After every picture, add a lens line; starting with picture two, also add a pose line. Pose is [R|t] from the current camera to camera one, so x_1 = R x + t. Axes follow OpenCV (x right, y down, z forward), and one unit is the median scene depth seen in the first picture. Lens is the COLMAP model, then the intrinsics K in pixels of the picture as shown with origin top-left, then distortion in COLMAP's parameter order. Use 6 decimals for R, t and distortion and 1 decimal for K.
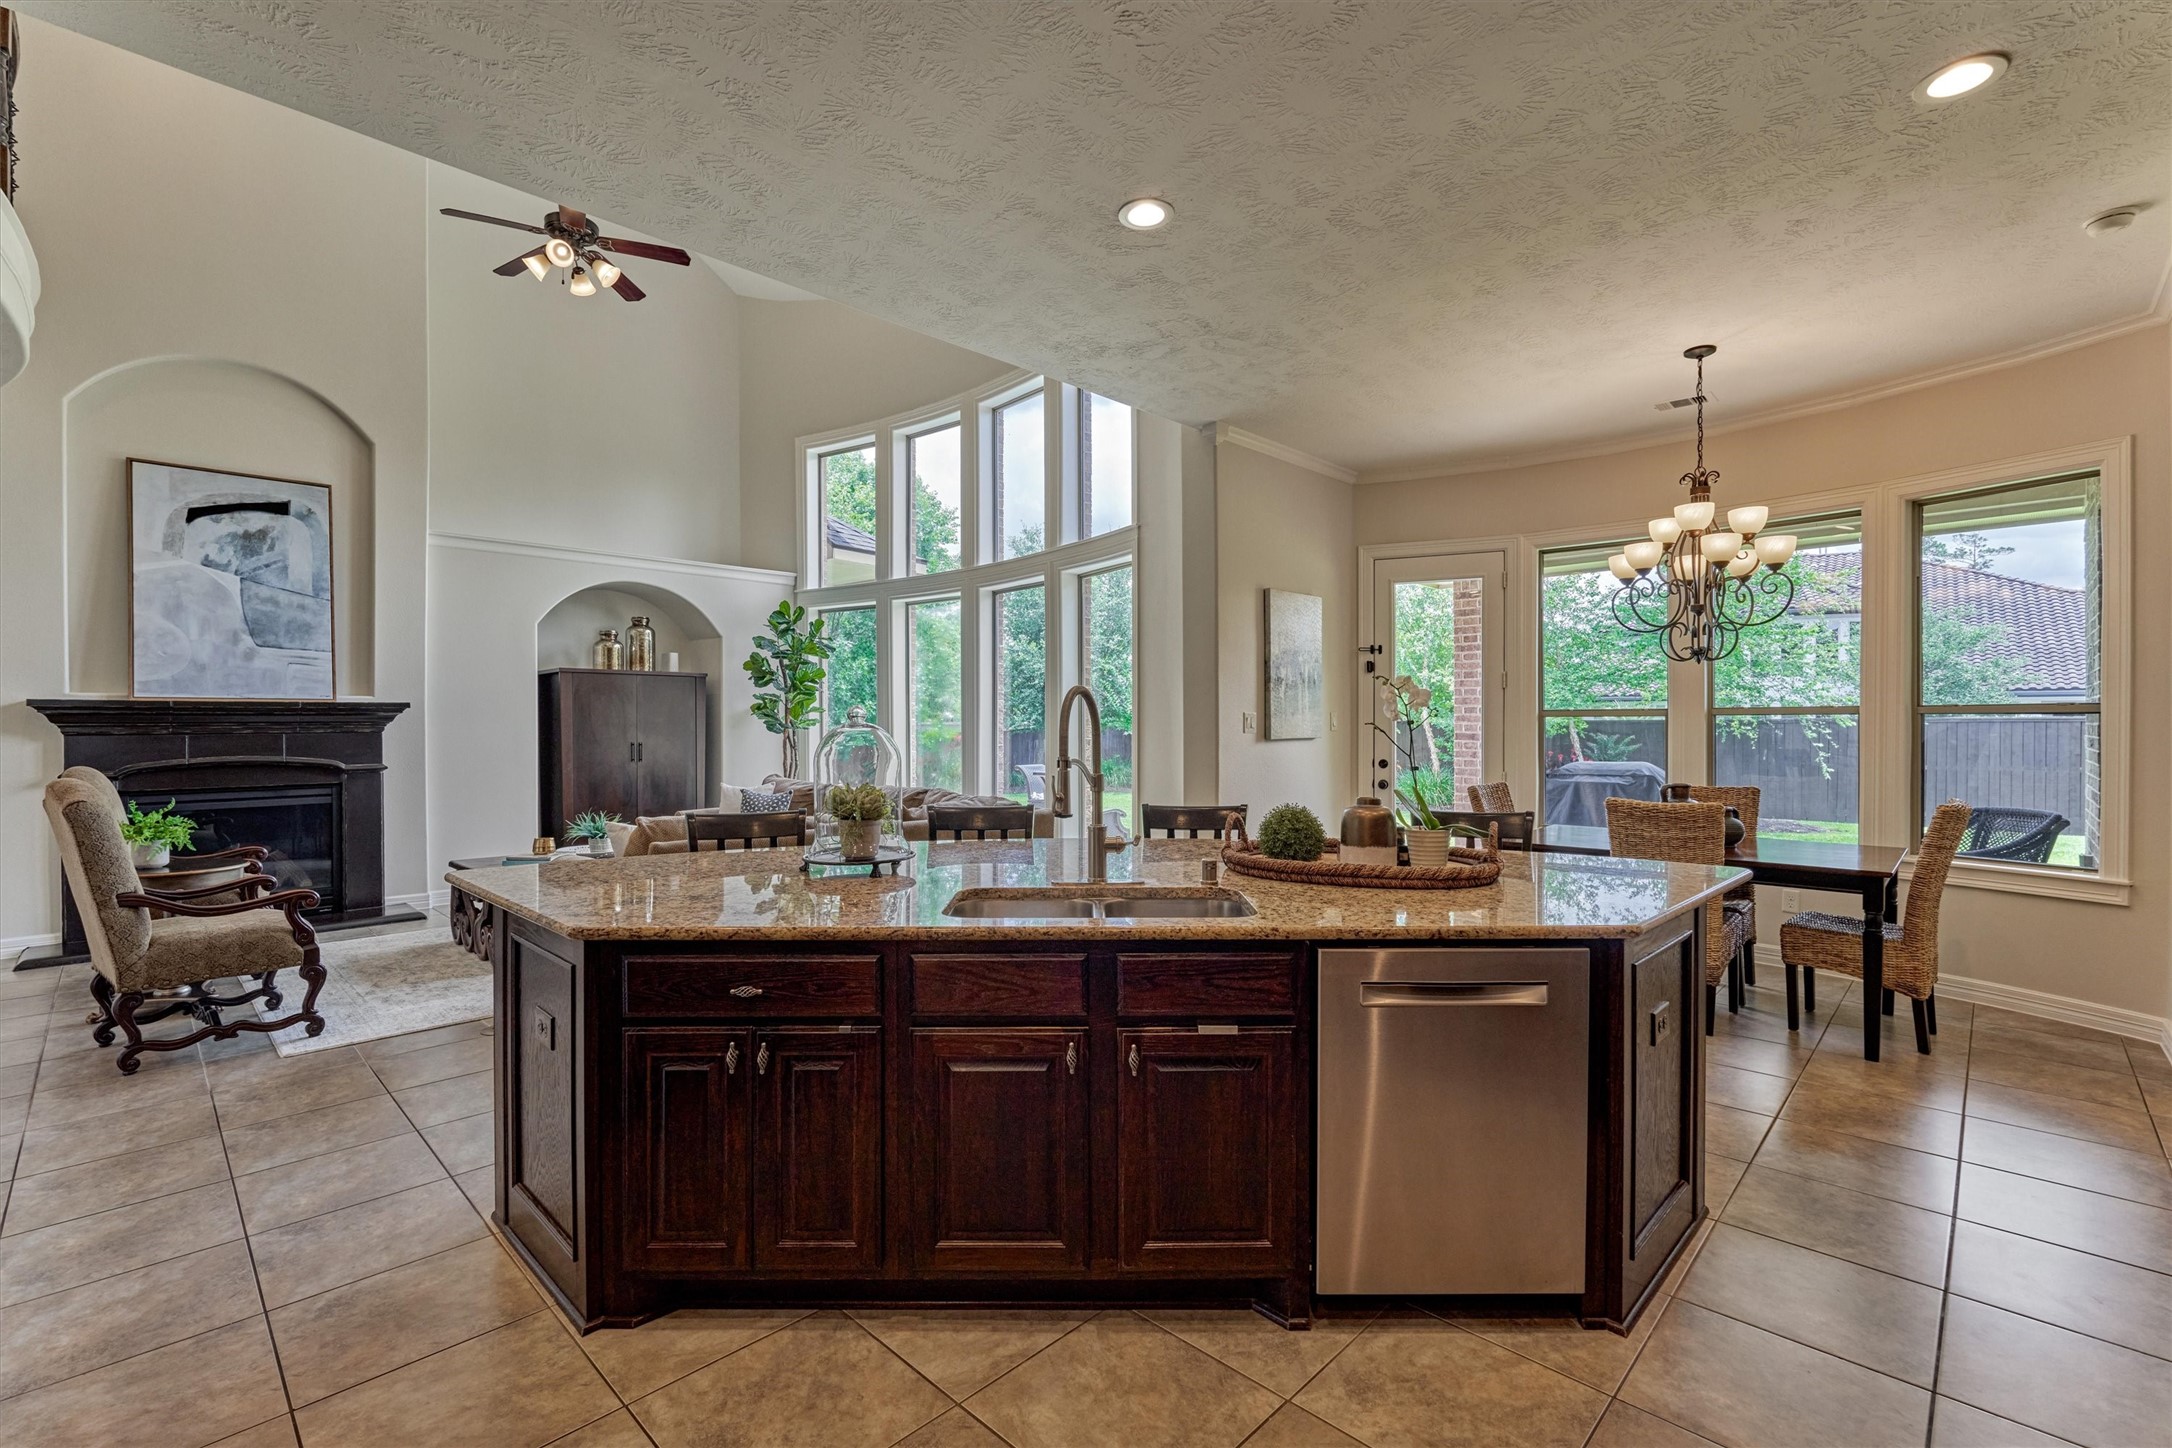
lens RADIAL K [[961.6, 0, 1086.0], [0, 961.6, 724.0], [0, 0, 1]] dist [0.001565, 0.000378]
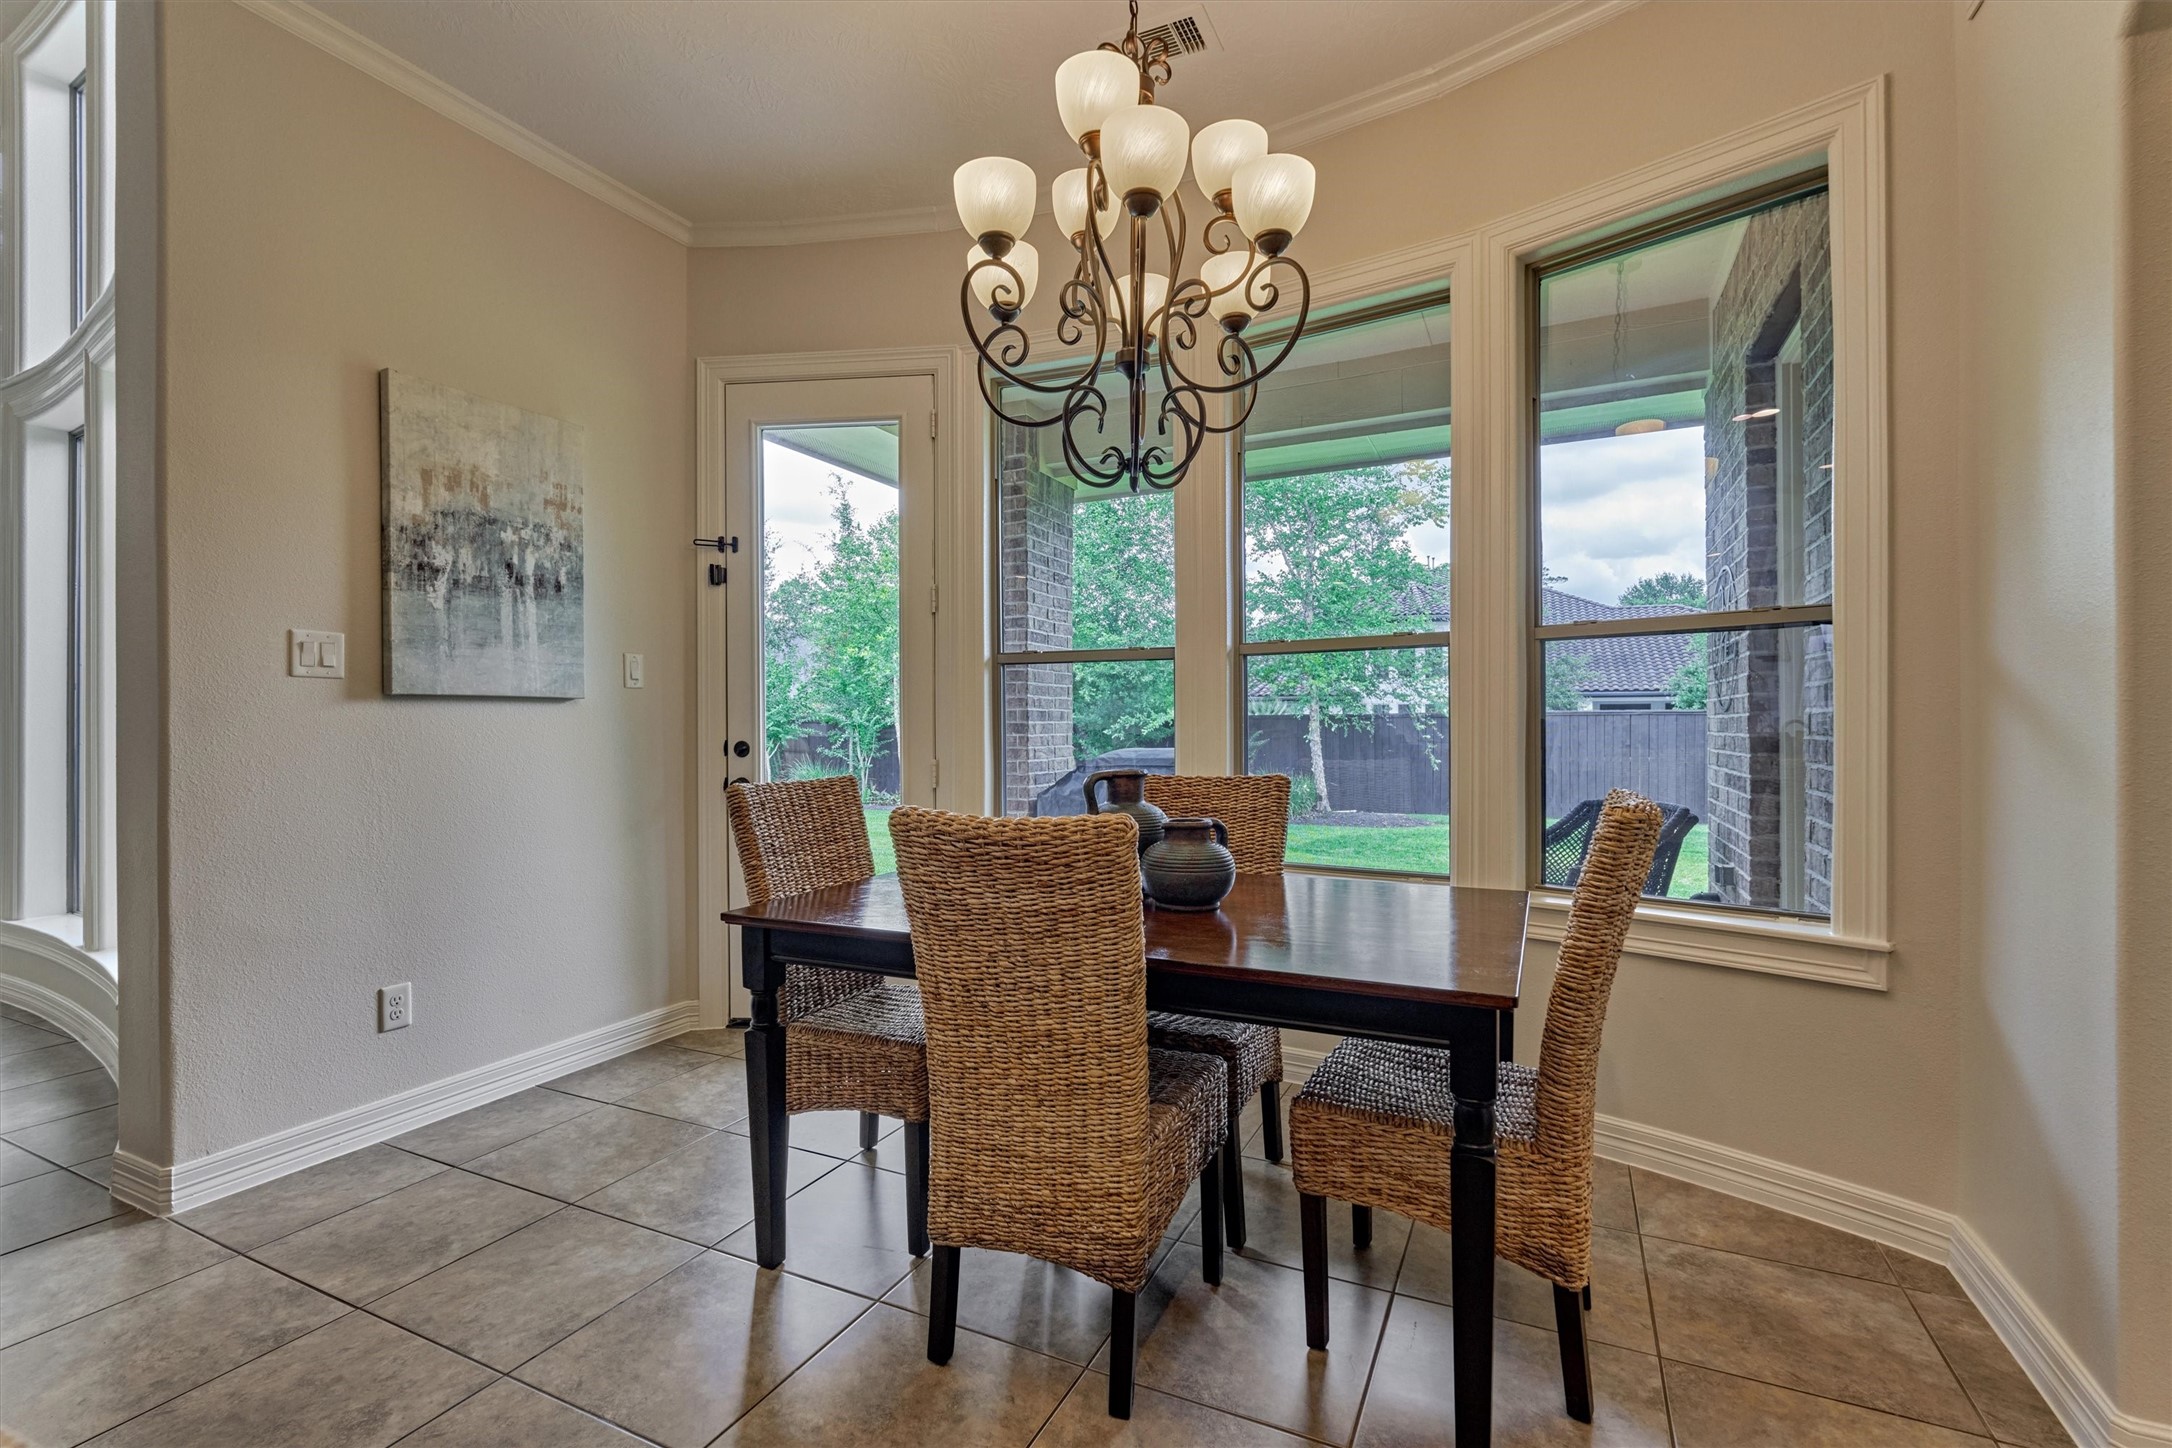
lens RADIAL K [[961.6, 0, 1086.0], [0, 961.6, 724.0], [0, 0, 1]] dist [0.001565, 0.000378]
pose [[0.953696, -0.001725, 0.300767, 0.382879], [0.003387, 0.999982, -0.005006, 0.035051], [-0.300753, 0.005793, 0.953684, 0.468431]]
